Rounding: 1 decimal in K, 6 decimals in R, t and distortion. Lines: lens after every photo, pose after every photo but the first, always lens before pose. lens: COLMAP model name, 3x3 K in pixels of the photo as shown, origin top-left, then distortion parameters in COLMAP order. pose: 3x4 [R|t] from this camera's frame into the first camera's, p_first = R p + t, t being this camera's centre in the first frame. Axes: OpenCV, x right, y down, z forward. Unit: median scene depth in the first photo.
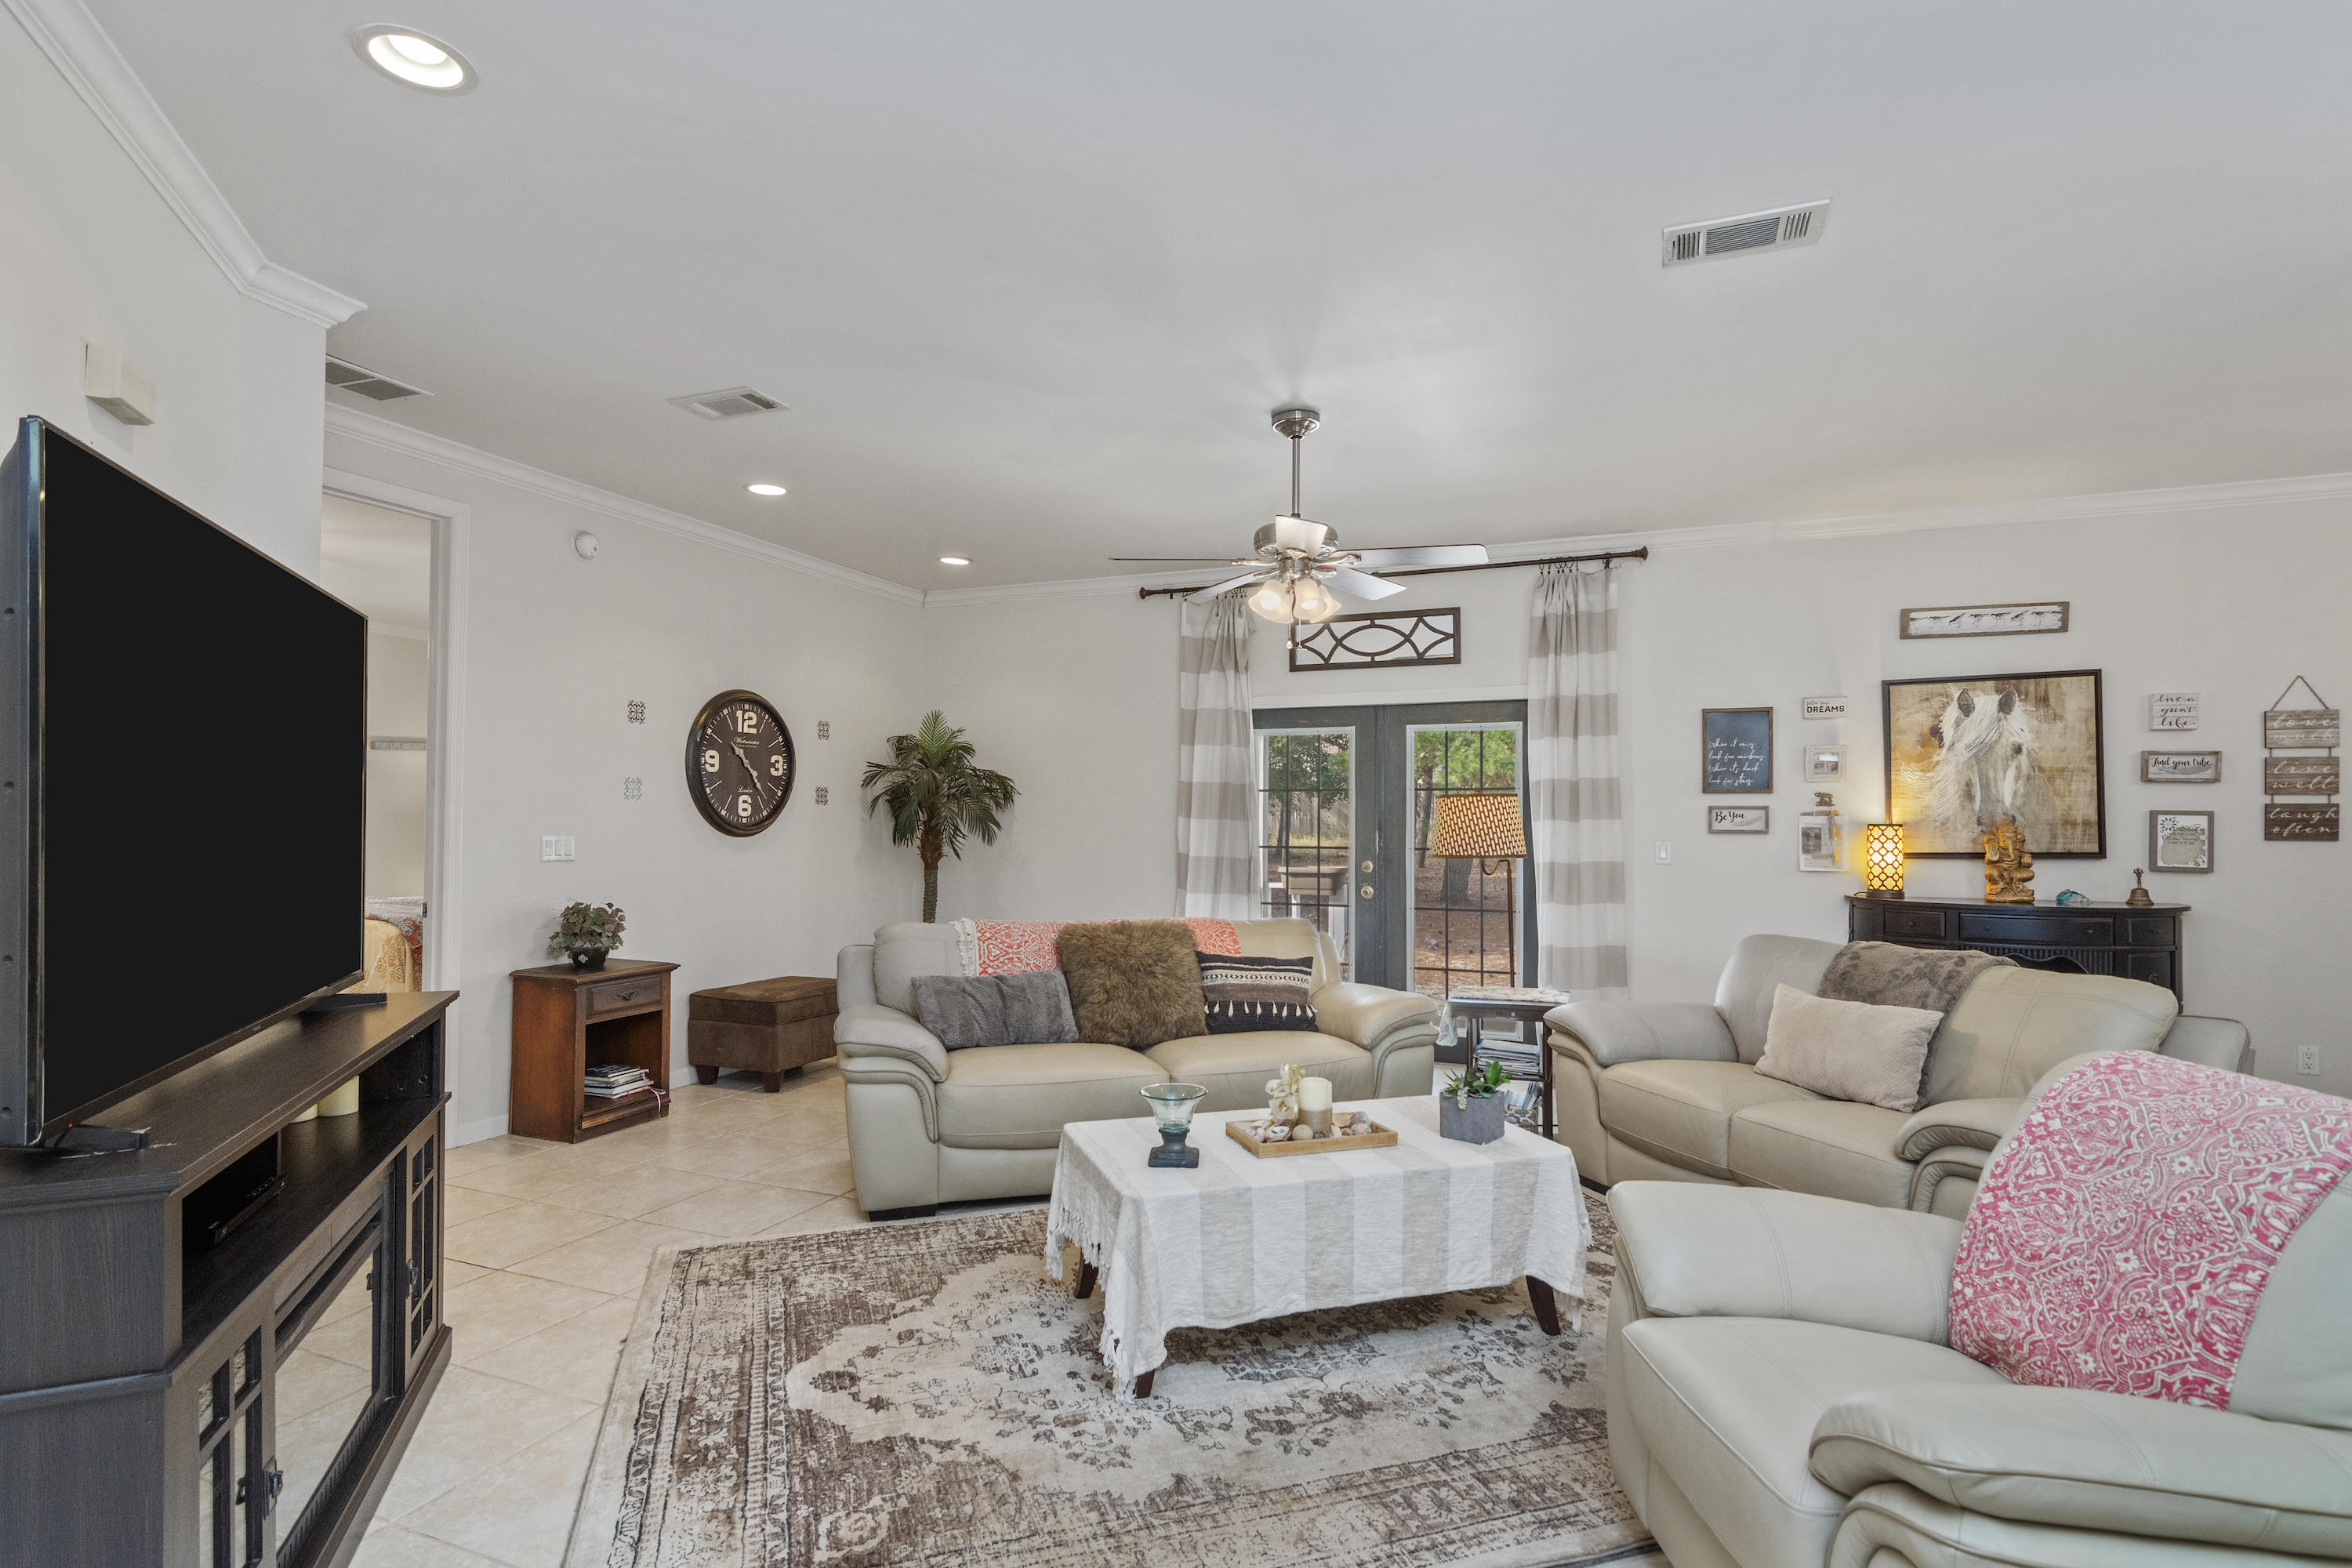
lens RADIAL K [[1159.6, 0, 1164.8], [0, 1159.6, 815.9], [0, 0, 1]] dist [0.001215, 0.000454]
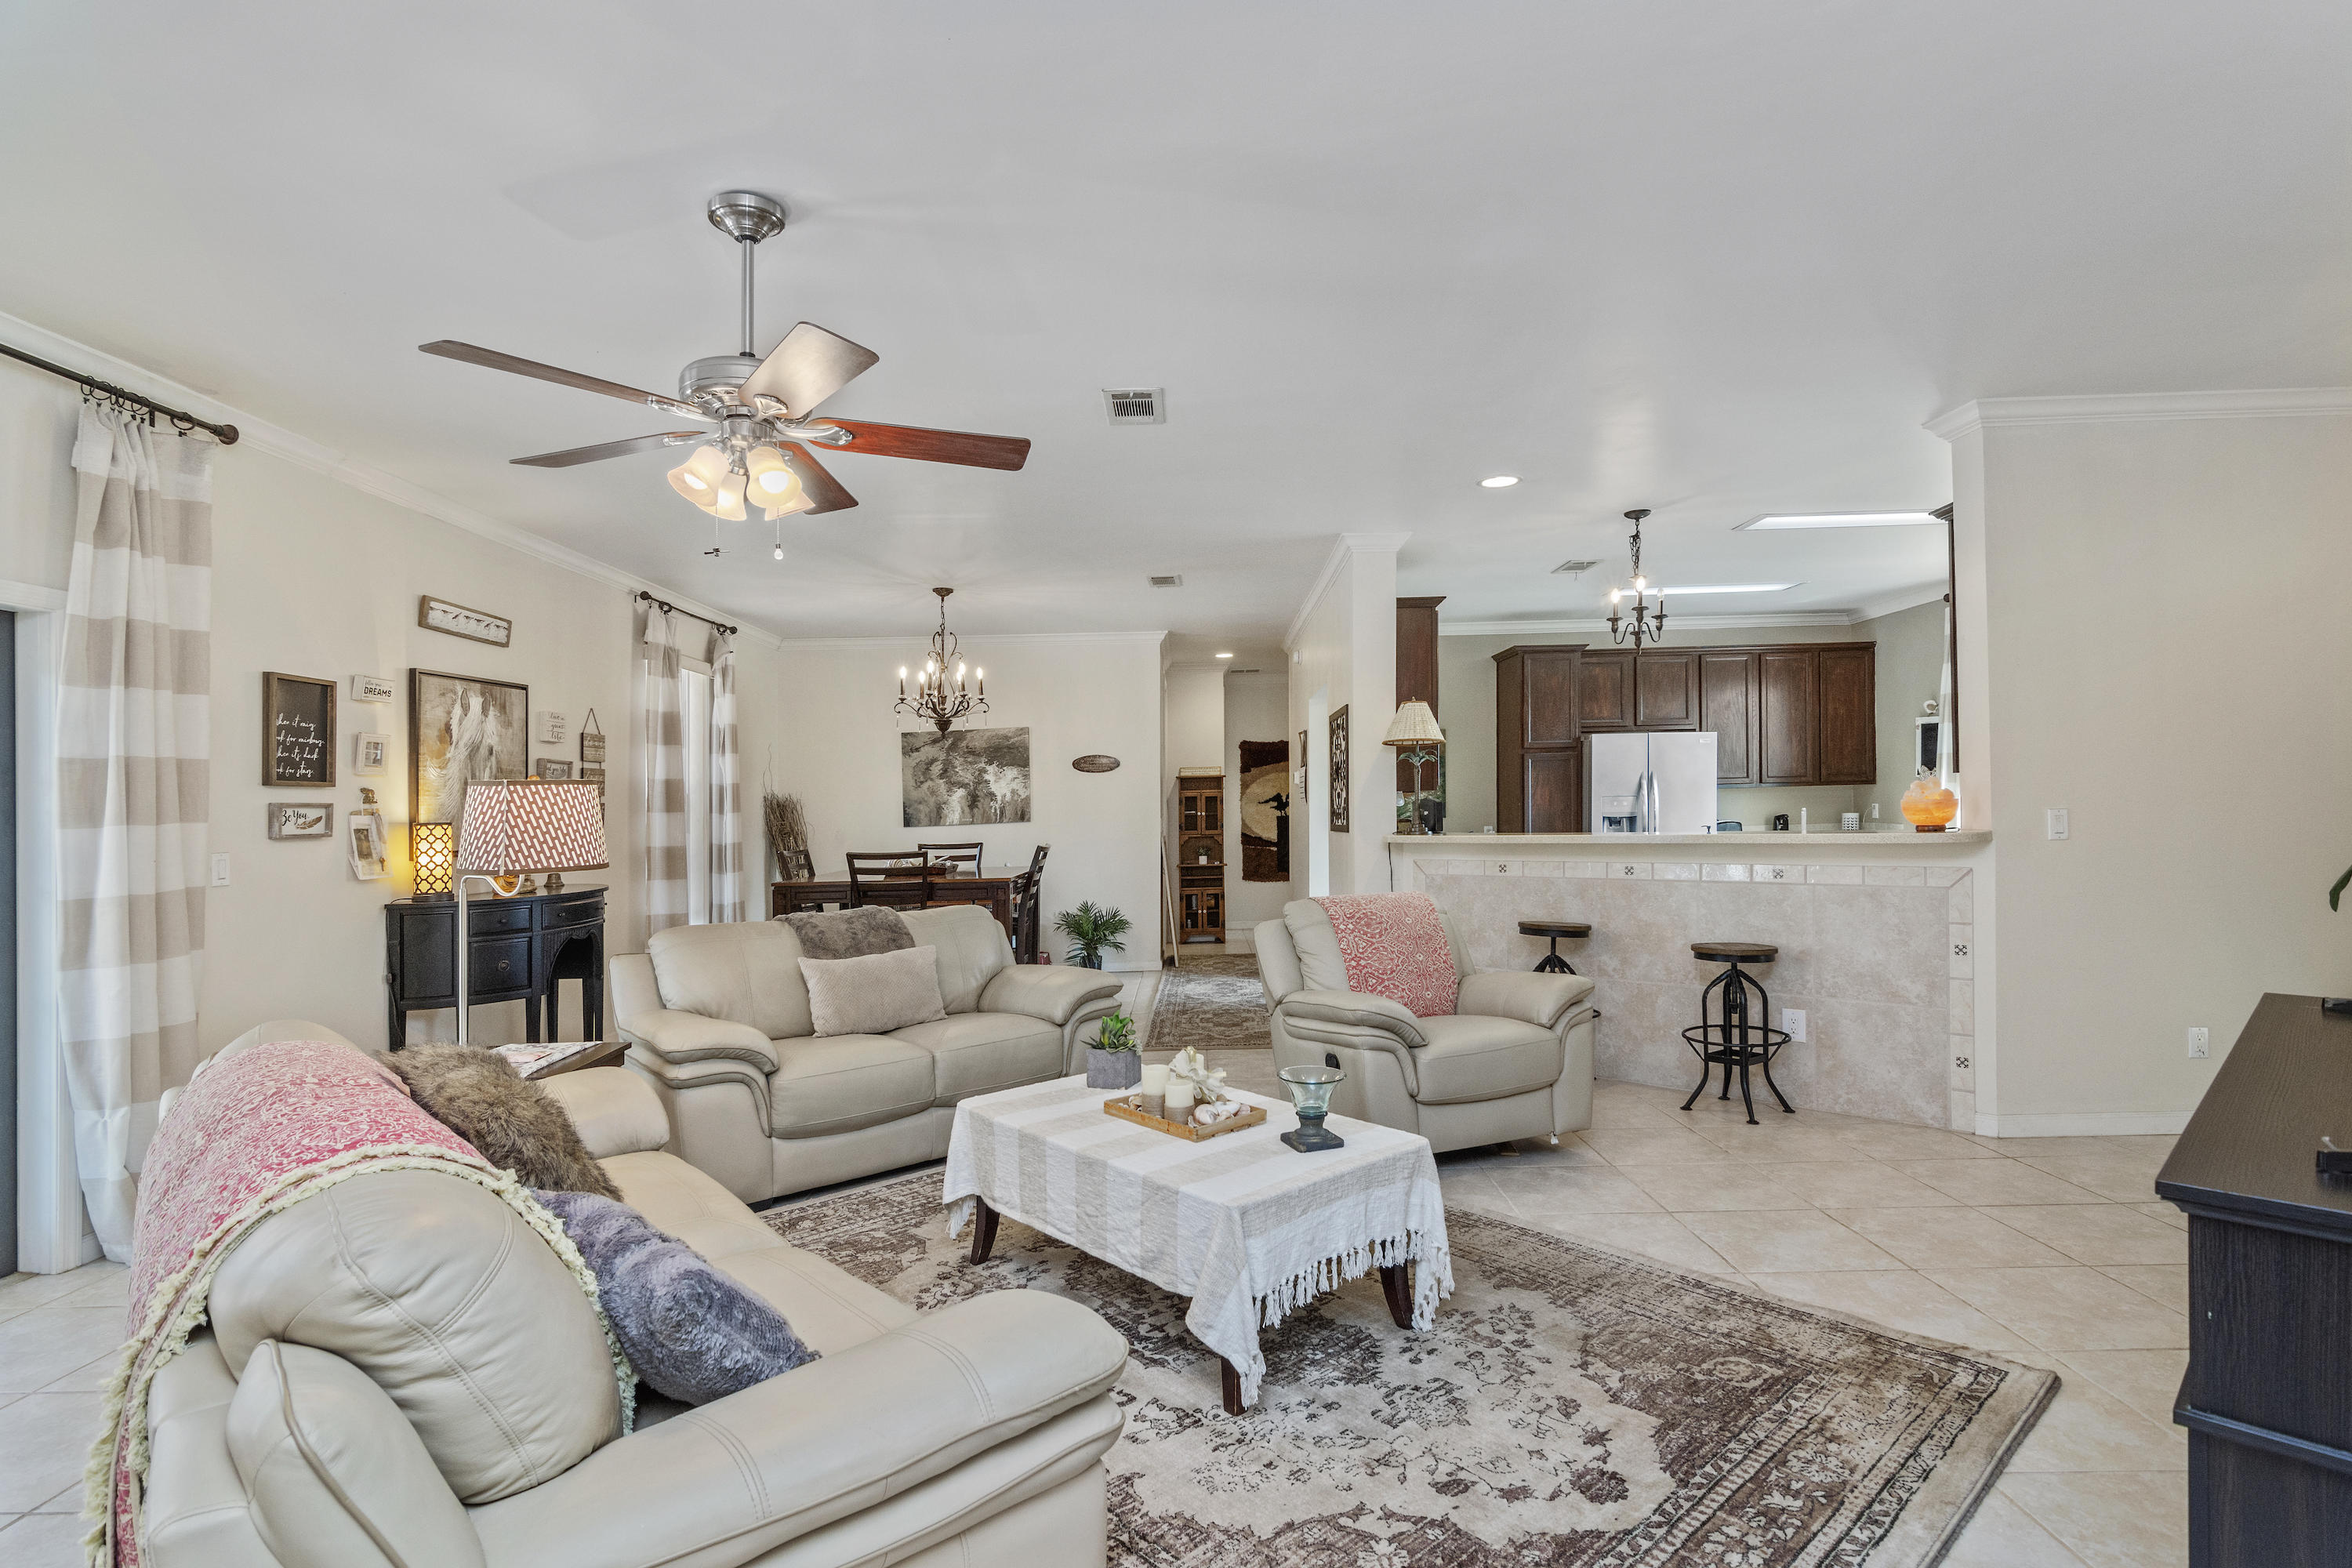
lens RADIAL K [[1159.6, 0, 1164.8], [0, 1159.6, 815.9], [0, 0, 1]] dist [0.001215, 0.000454]
pose [[-0.383167, -0.001391, 0.923678, -0.444000], [0.017025, 0.999818, 0.008568, 0.003281], [-0.923522, 0.019009, -0.383074, 0.766389]]
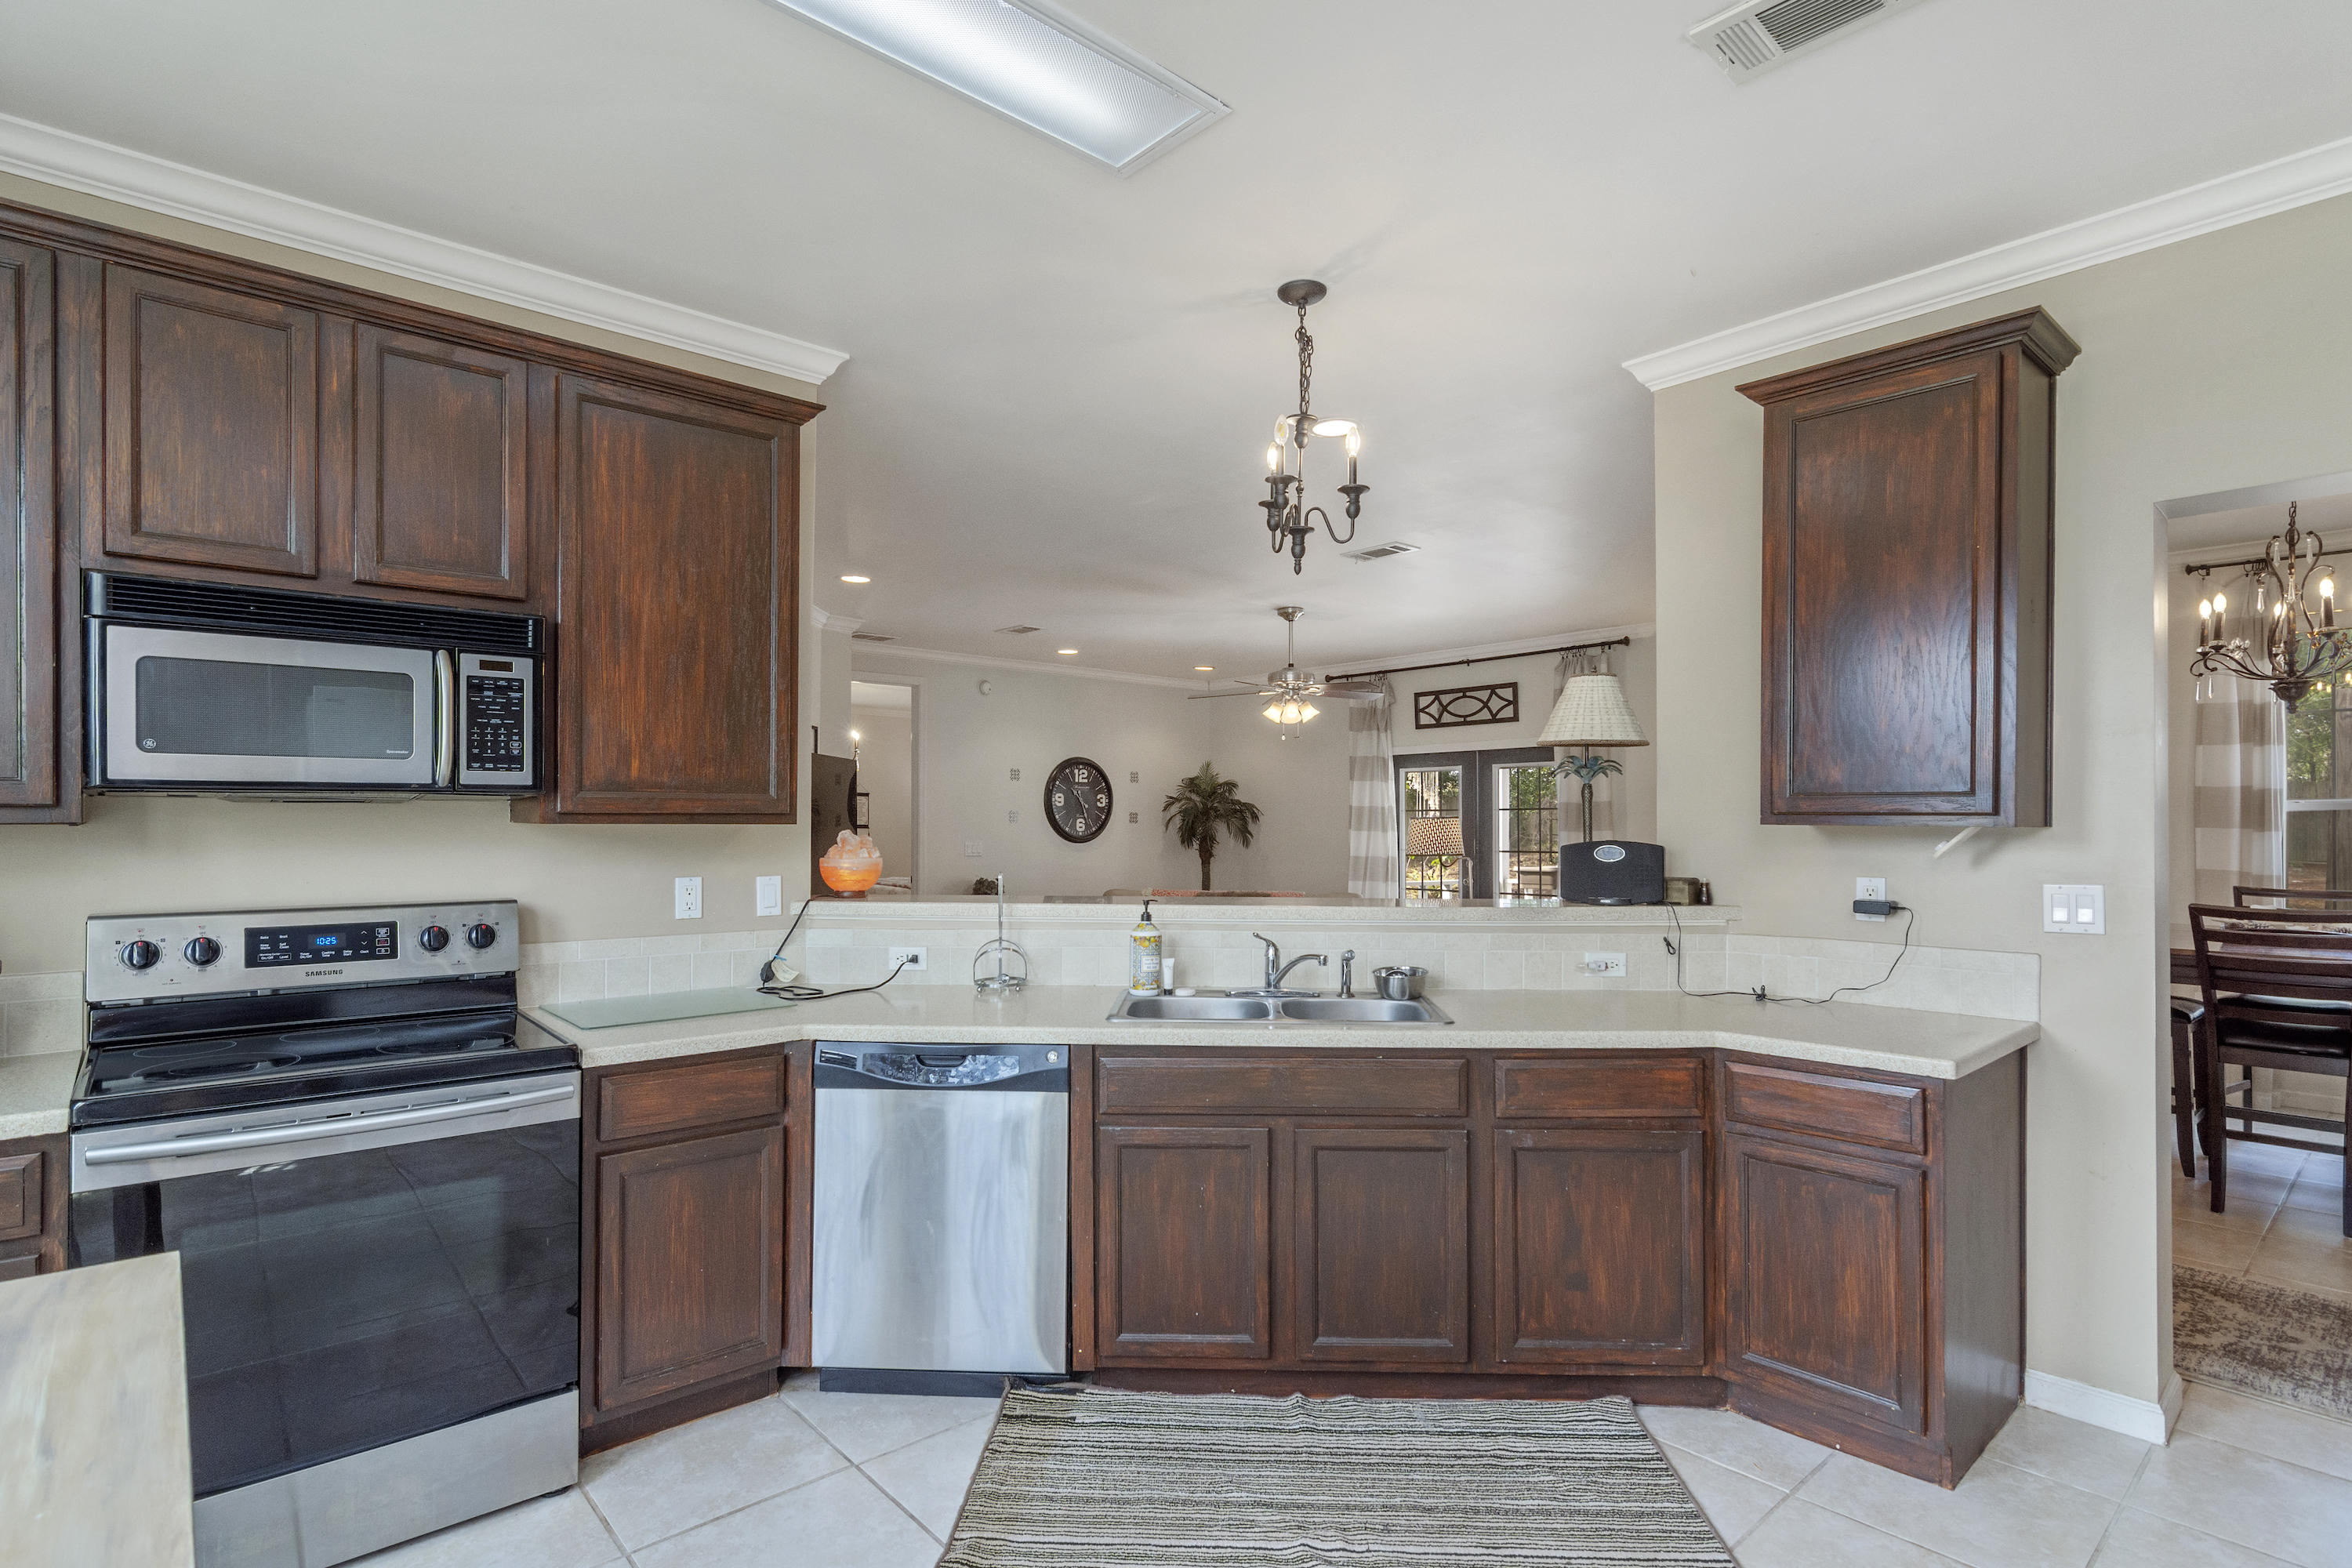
lens RADIAL K [[1159.6, 0, 1164.8], [0, 1159.6, 815.9], [0, 0, 1]] dist [0.001215, 0.000454]
pose [[0.902140, -0.011169, -0.431299, 0.518944], [0.009356, 0.999936, -0.006324, -0.011292], [0.431342, 0.001670, 0.902187, -0.514997]]
